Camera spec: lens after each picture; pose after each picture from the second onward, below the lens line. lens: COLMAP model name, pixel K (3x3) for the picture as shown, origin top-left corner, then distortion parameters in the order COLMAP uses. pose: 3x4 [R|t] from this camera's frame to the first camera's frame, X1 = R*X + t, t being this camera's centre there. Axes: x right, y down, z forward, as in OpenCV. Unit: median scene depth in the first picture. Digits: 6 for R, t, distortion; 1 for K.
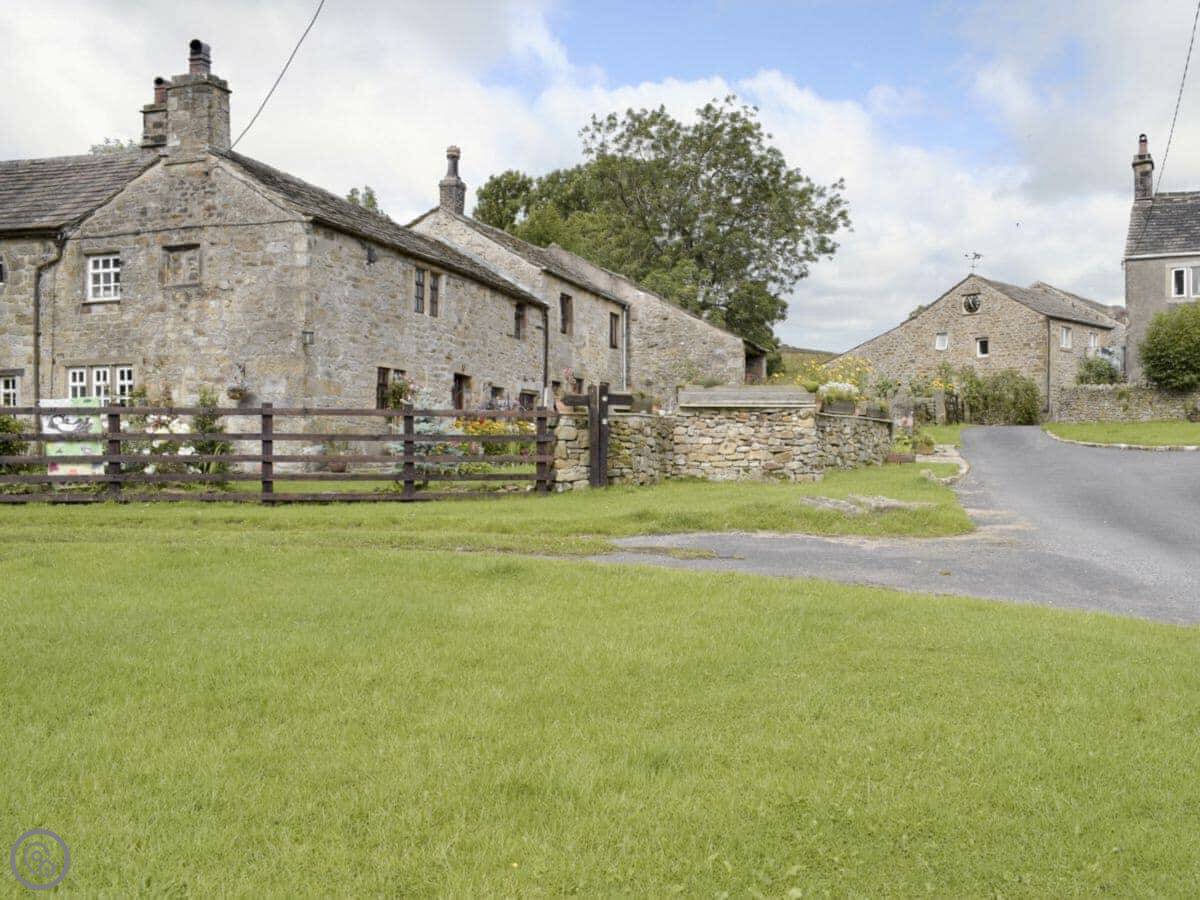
lens RADIAL K [[1099.7, 0, 600.0], [0, 1099.7, 450.0], [0, 0, 1]] dist [-0.015839, -0.013181]
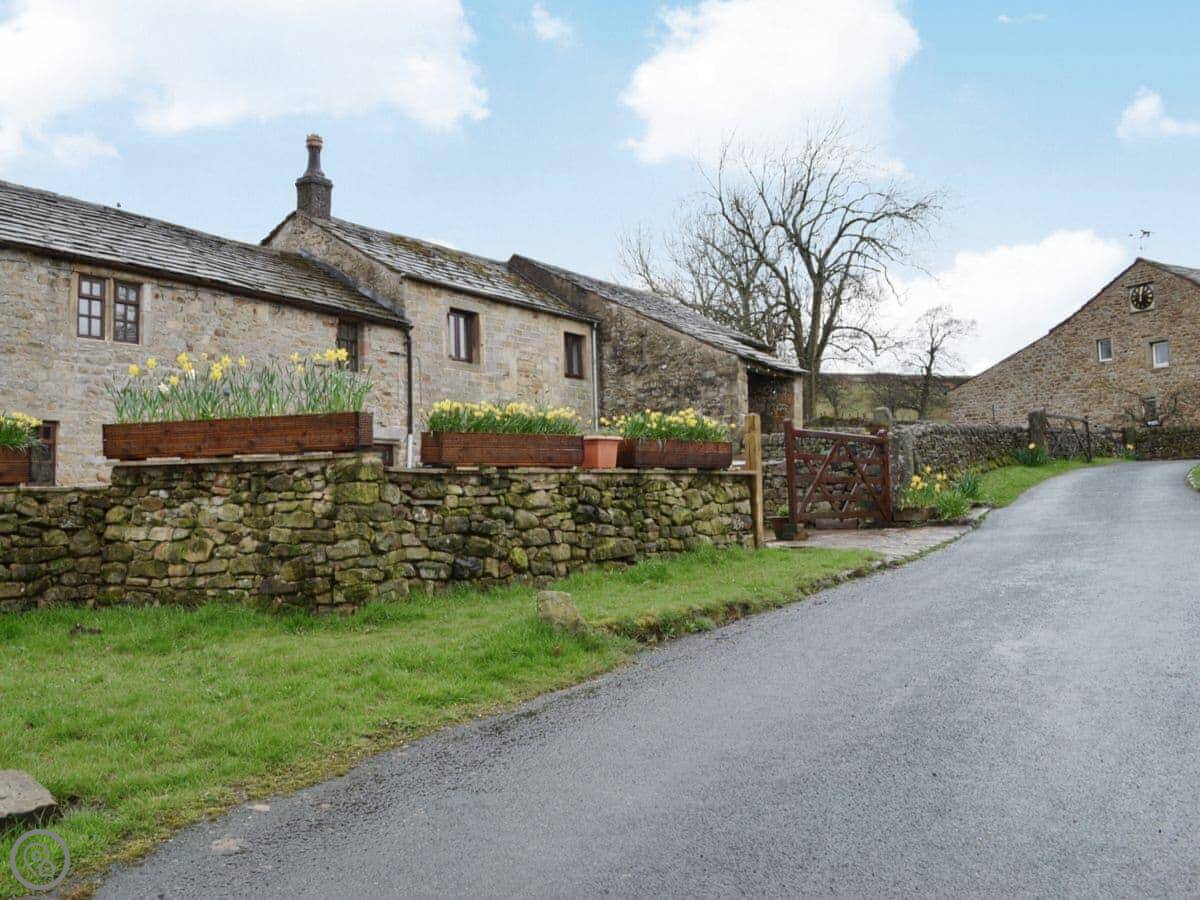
lens RADIAL K [[966.3, 0, 599.3], [0, 966.3, 487.2], [0, 0, 1]] dist [-0.116027, 0.136297]
pose [[0.955558, -0.026564, -0.293605, 0.255498], [0.026156, 0.999644, -0.005318, -0.013886], [0.293641, -0.002598, 0.955912, 0.408514]]
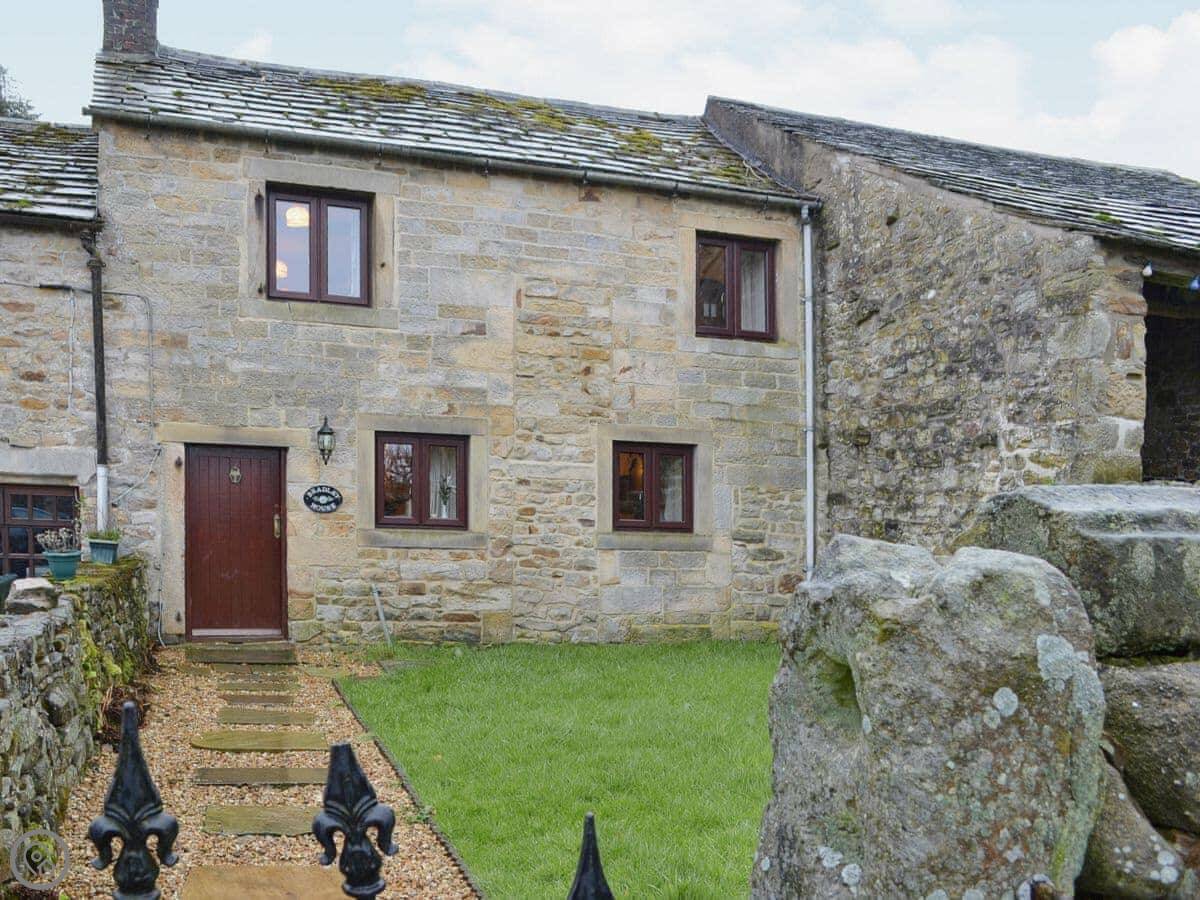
lens RADIAL K [[1051.9, 0, 563.3], [0, 1051.9, 524.0], [0, 0, 1]] dist [-0.066257, 0.001466]
pose [[0.545362, 0.024038, -0.837856, 0.285760], [-0.029387, 0.999523, 0.009548, -0.042421], [0.837685, 0.019415, 0.545808, 0.884759]]
